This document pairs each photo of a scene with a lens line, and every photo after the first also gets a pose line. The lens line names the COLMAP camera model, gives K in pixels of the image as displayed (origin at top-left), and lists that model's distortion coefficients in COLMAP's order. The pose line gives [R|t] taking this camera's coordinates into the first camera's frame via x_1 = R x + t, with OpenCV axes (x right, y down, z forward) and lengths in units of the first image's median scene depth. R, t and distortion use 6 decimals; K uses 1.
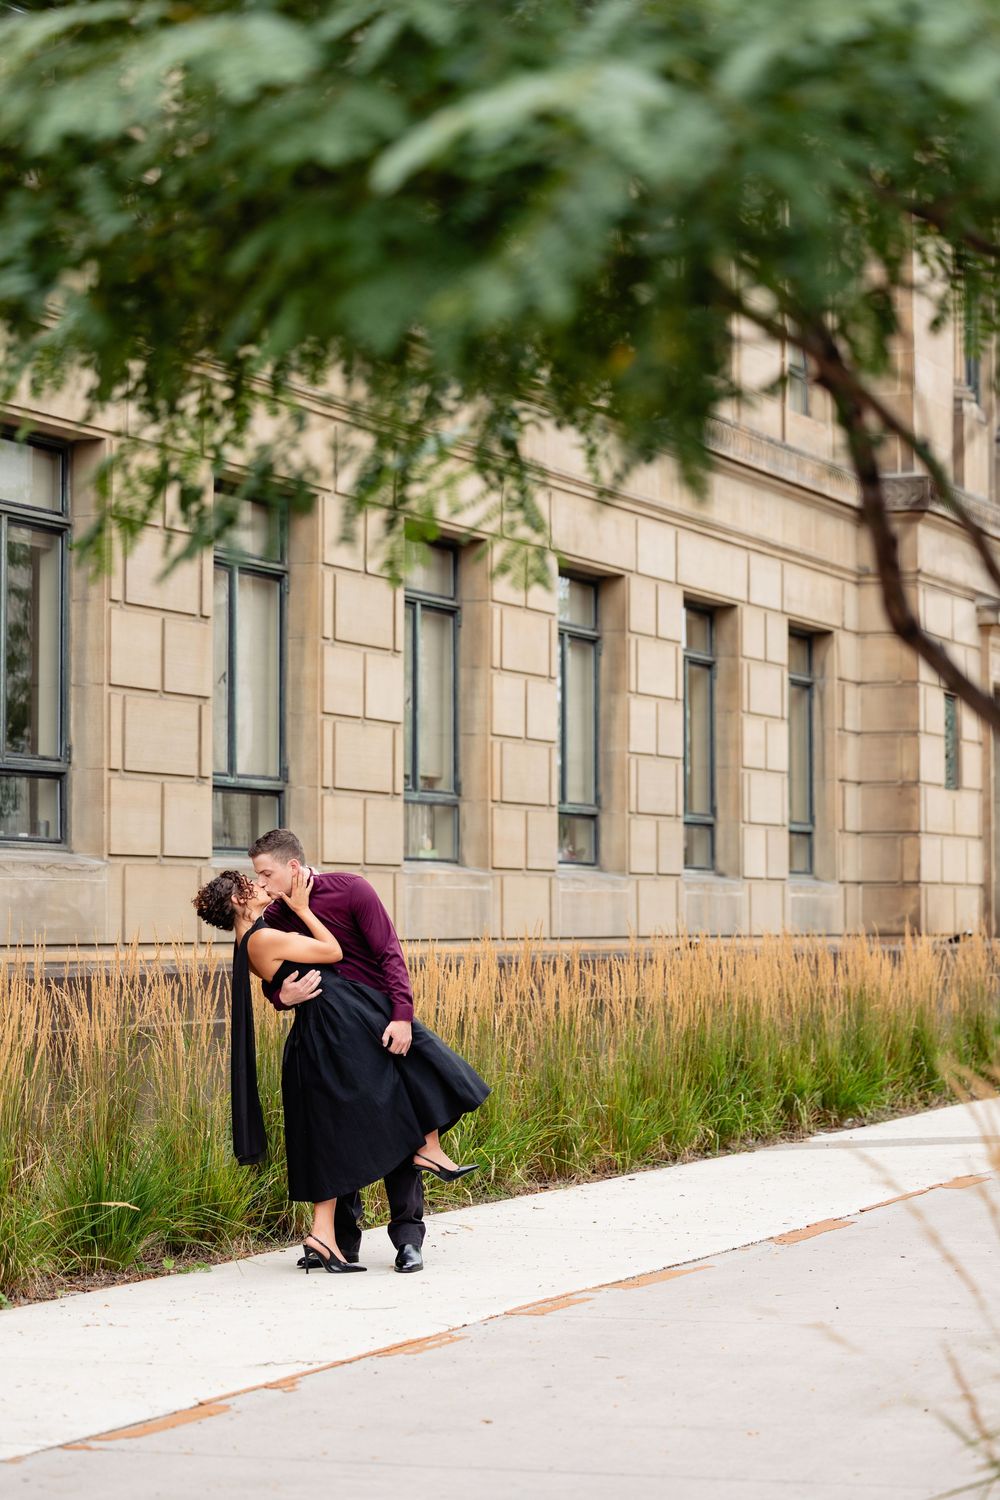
lens RADIAL K [[3773.9, 0, 501.3], [0, 3773.9, 756.5], [0, 0, 1]] dist [-0.035885, 0.000000]
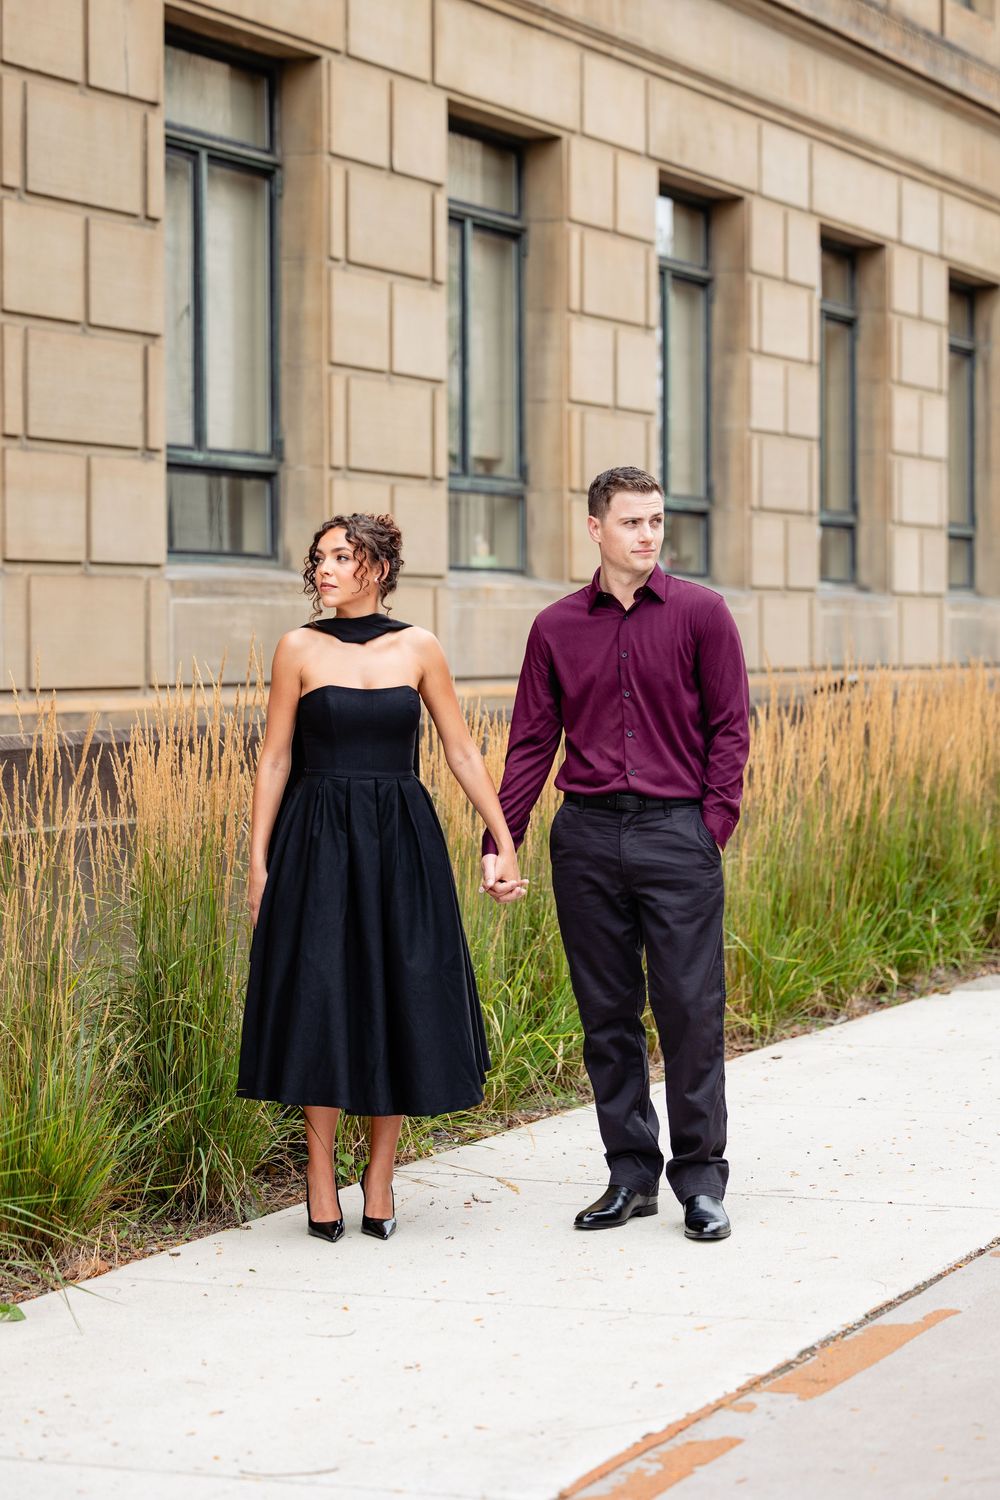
lens RADIAL K [[3773.9, 0, 499.7], [0, 3773.9, 760.1], [0, 0, 1]] dist [-0.035885, 0.000000]
pose [[0.999666, -0.002680, -0.025707, 0.002757], [0.004599, 0.997184, 0.074857, 0.009071], [0.025434, -0.074950, 0.996863, 0.252109]]
